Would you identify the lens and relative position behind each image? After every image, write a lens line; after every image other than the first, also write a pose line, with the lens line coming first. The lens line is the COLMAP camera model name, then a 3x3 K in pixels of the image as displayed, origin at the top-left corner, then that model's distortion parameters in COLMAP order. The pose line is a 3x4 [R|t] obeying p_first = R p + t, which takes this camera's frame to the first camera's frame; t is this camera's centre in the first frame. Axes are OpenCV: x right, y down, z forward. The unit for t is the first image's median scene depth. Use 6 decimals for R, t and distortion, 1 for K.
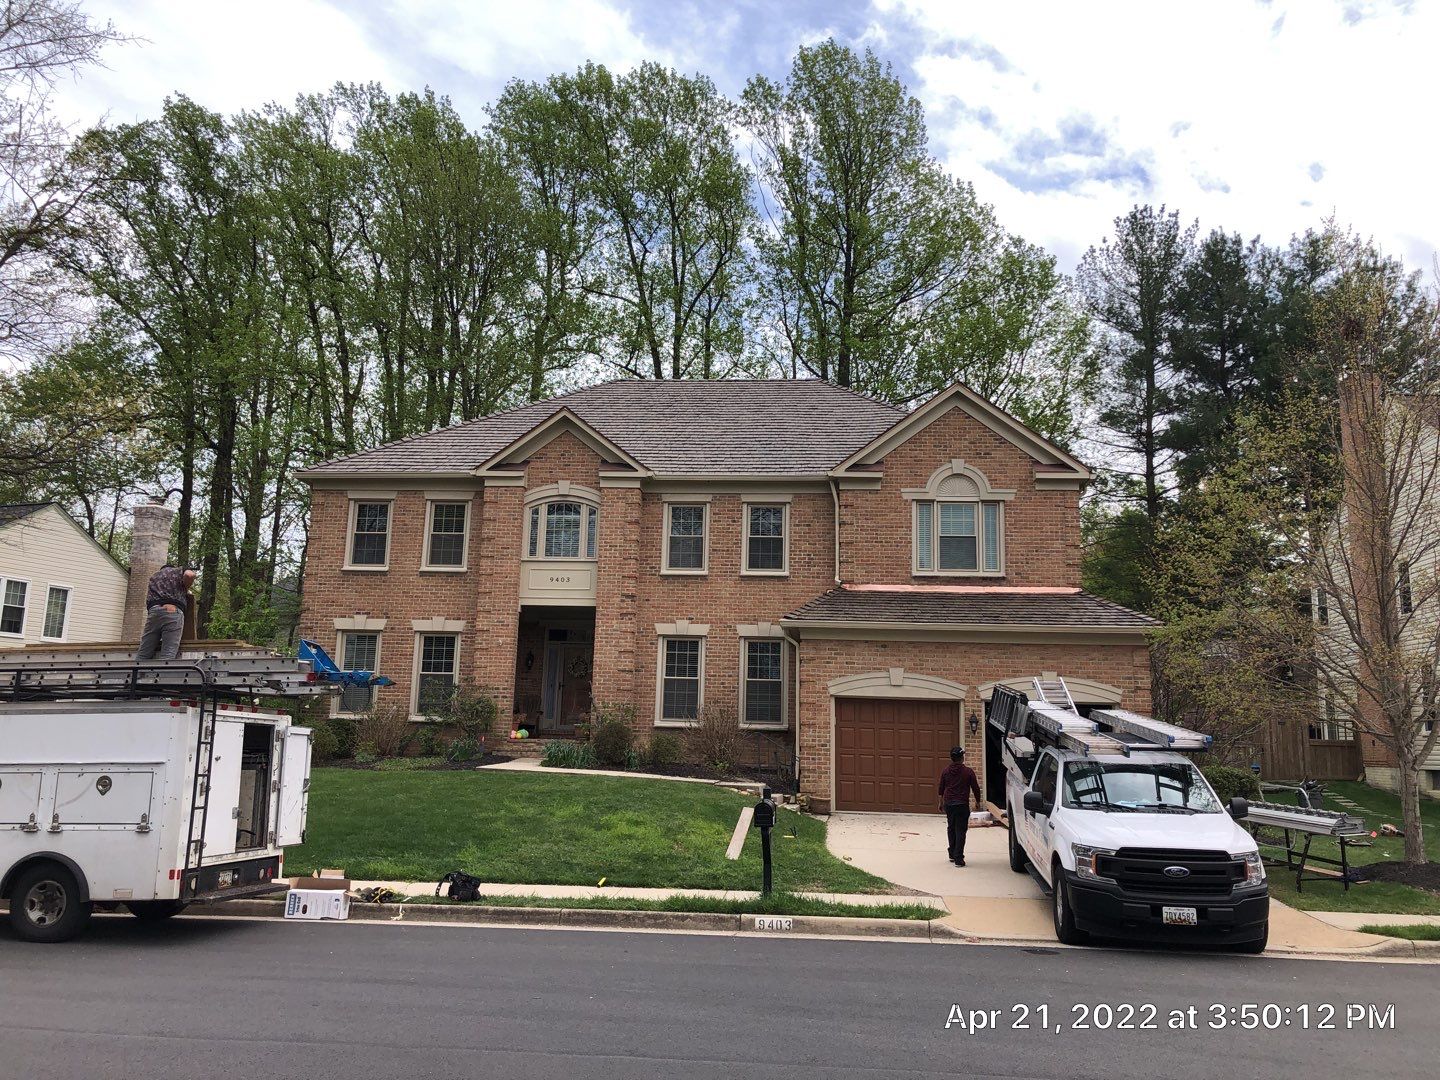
lens RADIAL K [[1249.8, 0, 720.0], [0, 1249.8, 540.0], [0, 0, 1]] dist [-0.090851, 0.001012]
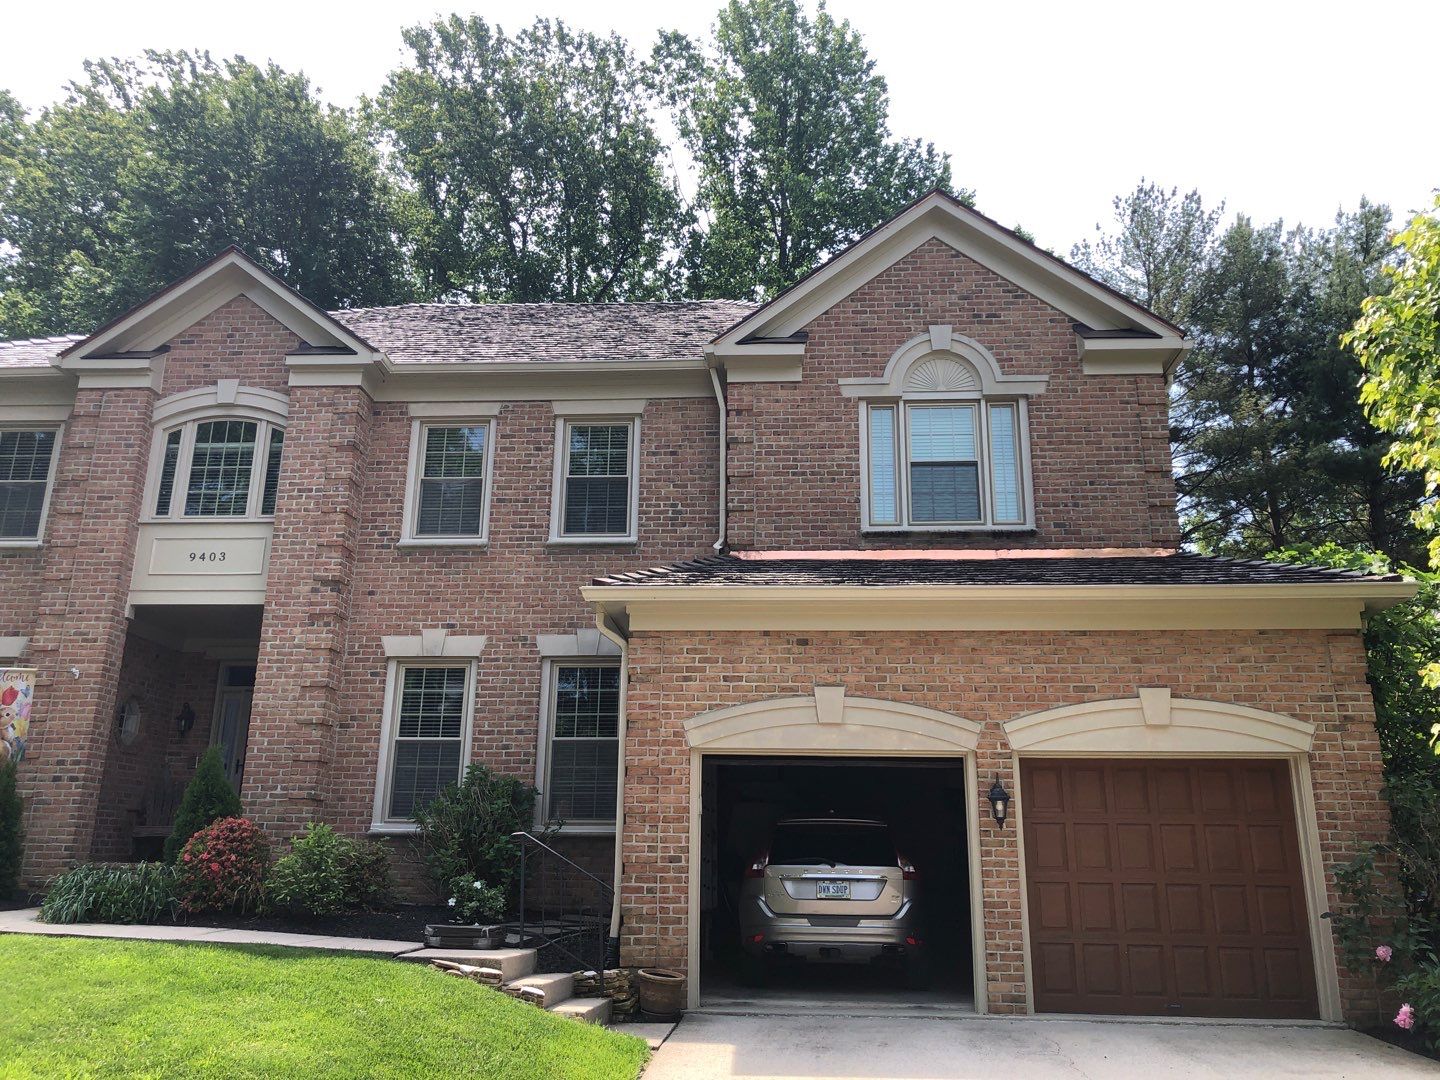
lens RADIAL K [[1159.2, 0, 783.9], [0, 1159.2, 537.2], [0, 0, 1]] dist [0.097003, -0.369792]
pose [[0.997690, -0.007598, 0.067507, 0.084534], [0.016035, 0.991984, -0.125341, 0.090010], [-0.066013, 0.126134, 0.989814, 0.495006]]
